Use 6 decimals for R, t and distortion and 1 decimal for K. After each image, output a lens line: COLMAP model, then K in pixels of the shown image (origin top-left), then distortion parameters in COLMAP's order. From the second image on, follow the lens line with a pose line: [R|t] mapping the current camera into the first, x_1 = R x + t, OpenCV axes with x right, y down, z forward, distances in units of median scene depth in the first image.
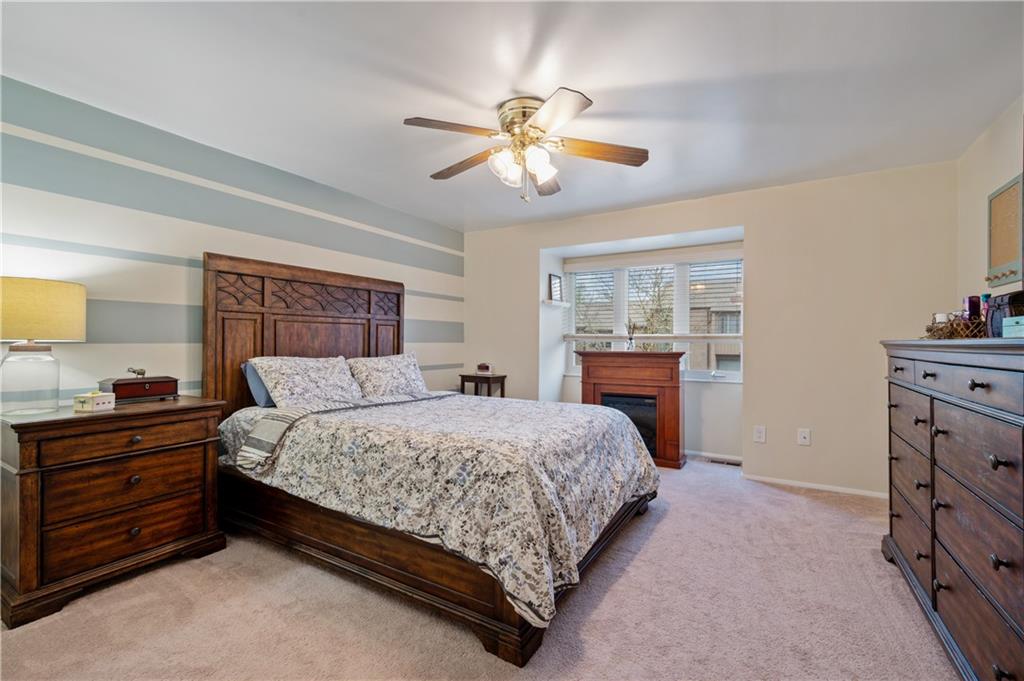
lens RADIAL K [[444.3, 0, 516.2], [0, 444.3, 342.0], [0, 0, 1]] dist [-0.002284, 0.000112]
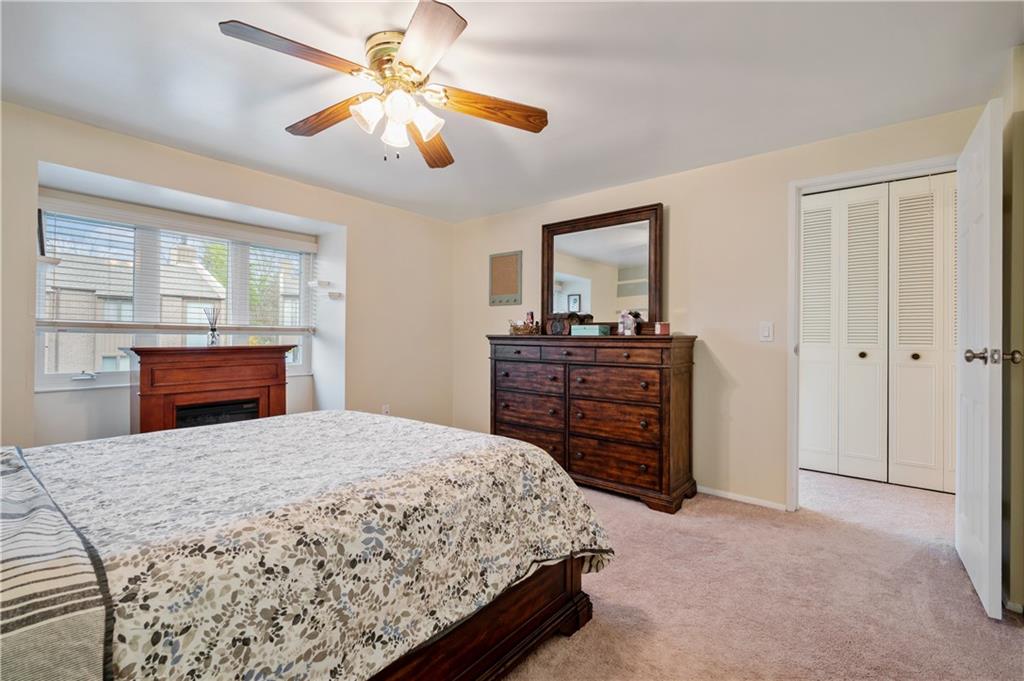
lens RADIAL K [[444.3, 0, 517.6], [0, 444.3, 336.9], [0, 0, 1]] dist [-0.002284, 0.000112]
pose [[0.150377, -0.001507, 0.988628, -0.851670], [-0.006218, 0.999978, 0.002470, -0.000230], [-0.988609, -0.006519, 0.150364, 0.748721]]
